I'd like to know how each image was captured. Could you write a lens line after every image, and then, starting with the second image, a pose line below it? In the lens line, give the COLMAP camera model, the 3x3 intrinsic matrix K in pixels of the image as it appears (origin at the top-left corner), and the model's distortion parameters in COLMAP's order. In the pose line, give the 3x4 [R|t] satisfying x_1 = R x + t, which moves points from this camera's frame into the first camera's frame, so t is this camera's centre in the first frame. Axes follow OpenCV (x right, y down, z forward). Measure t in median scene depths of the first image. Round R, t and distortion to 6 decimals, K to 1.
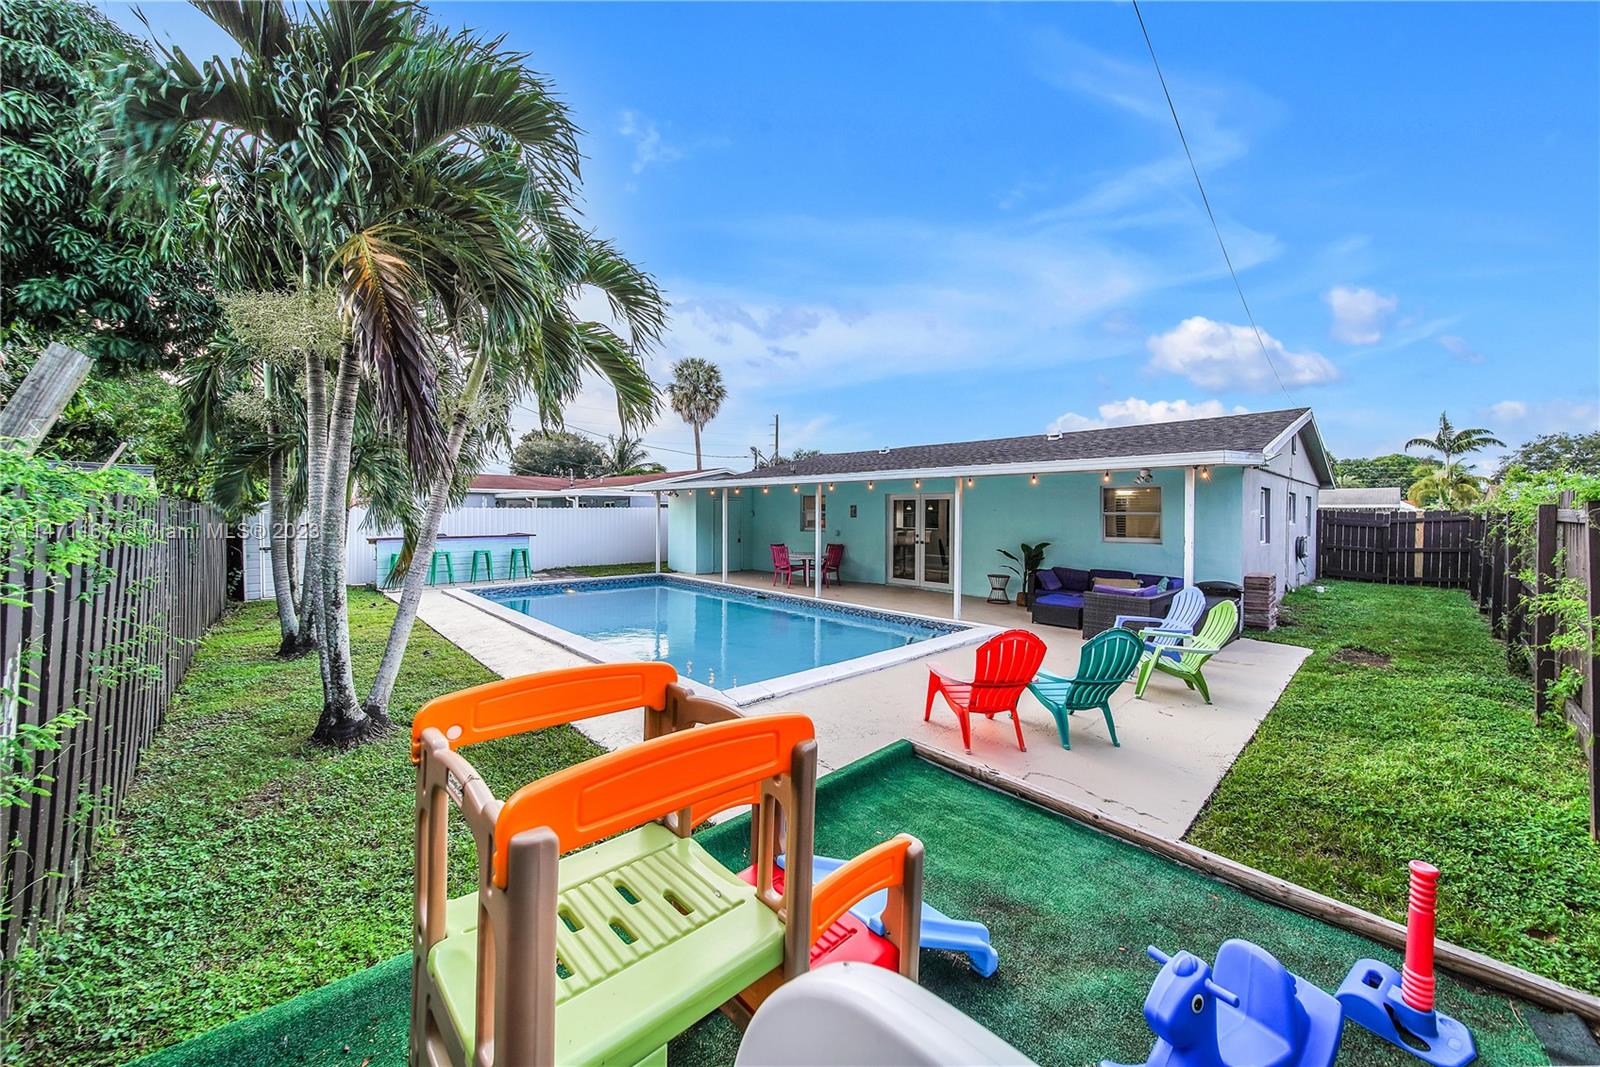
lens RADIAL K [[572.2, 0, 797.4], [0, 572.2, 530.2], [0, 0, 1]] dist [-0.001363, -0.001055]
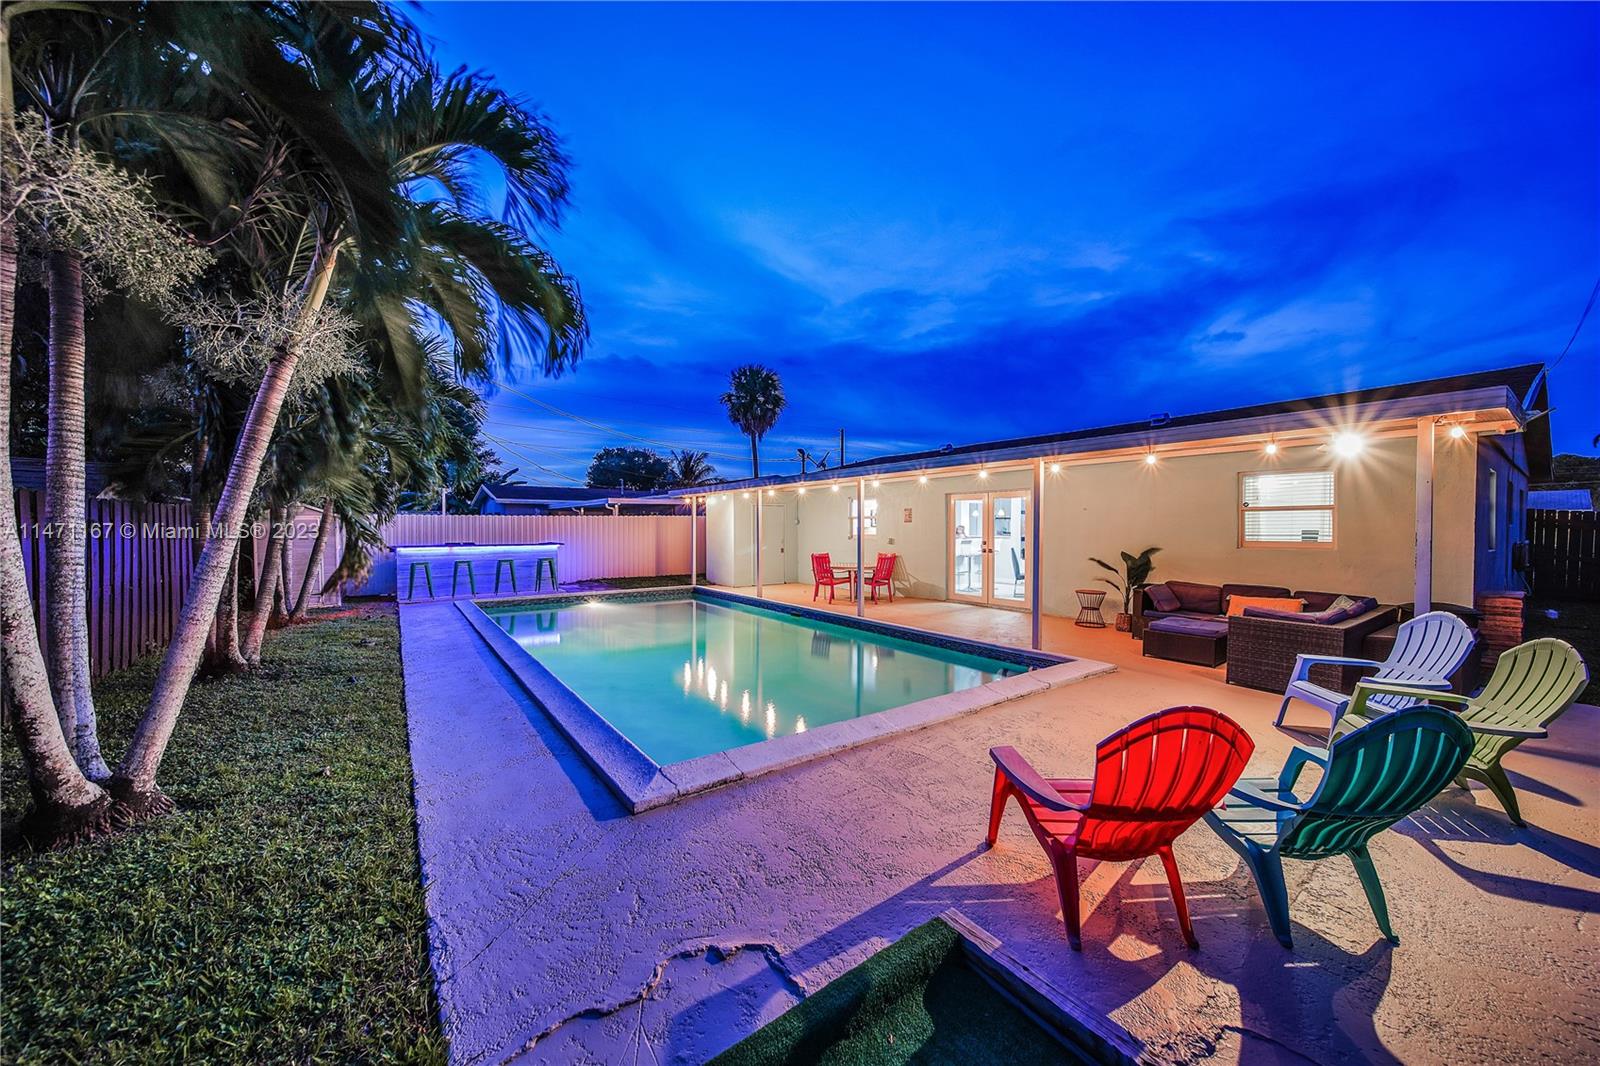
lens RADIAL K [[567.2, 0, 798.3], [0, 567.2, 539.6], [0, 0, 1]] dist [-0.001987, -0.000207]
pose [[0.993196, -0.001711, -0.116444, 0.033261], [0.000577, 0.999952, -0.009771, 0.011673], [0.116456, 0.009637, 0.993149, 0.136873]]
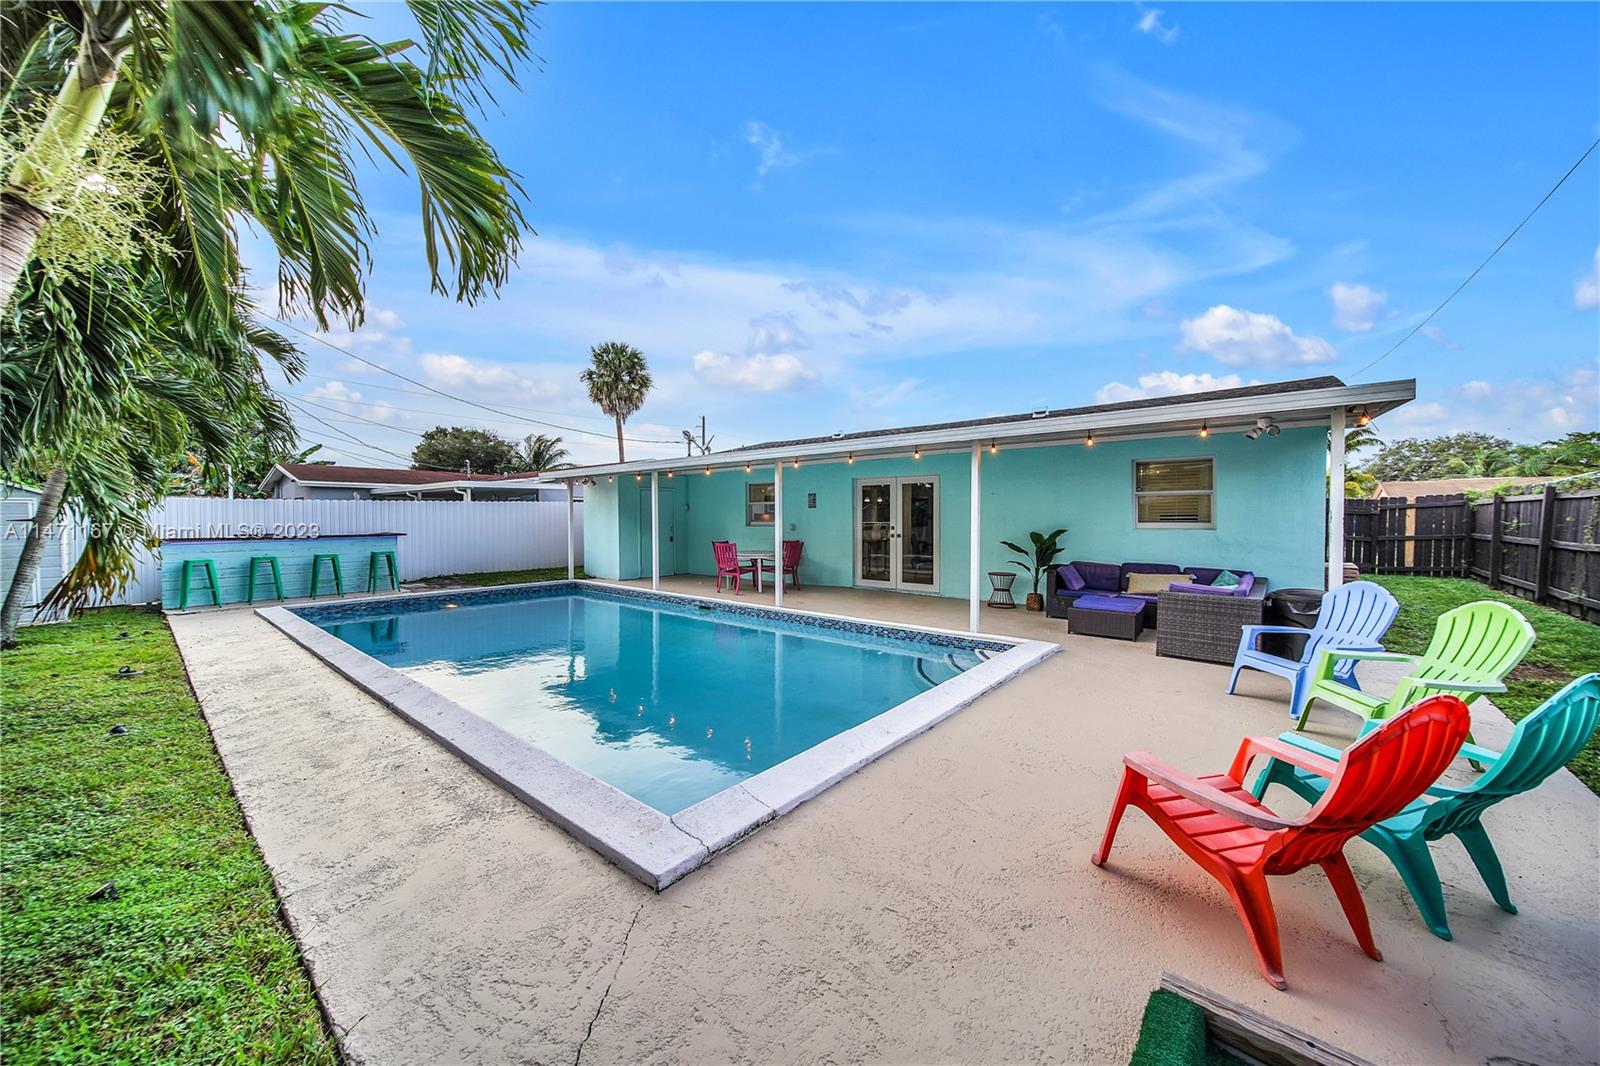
lens RADIAL K [[572.2, 0, 797.4], [0, 572.2, 529.7], [0, 0, 1]] dist [-0.001363, -0.001055]
pose [[0.992003, -0.010582, 0.125770, -0.029593], [0.011539, 0.999910, -0.006880, 0.015158], [-0.125686, 0.008276, 0.992036, 0.178849]]
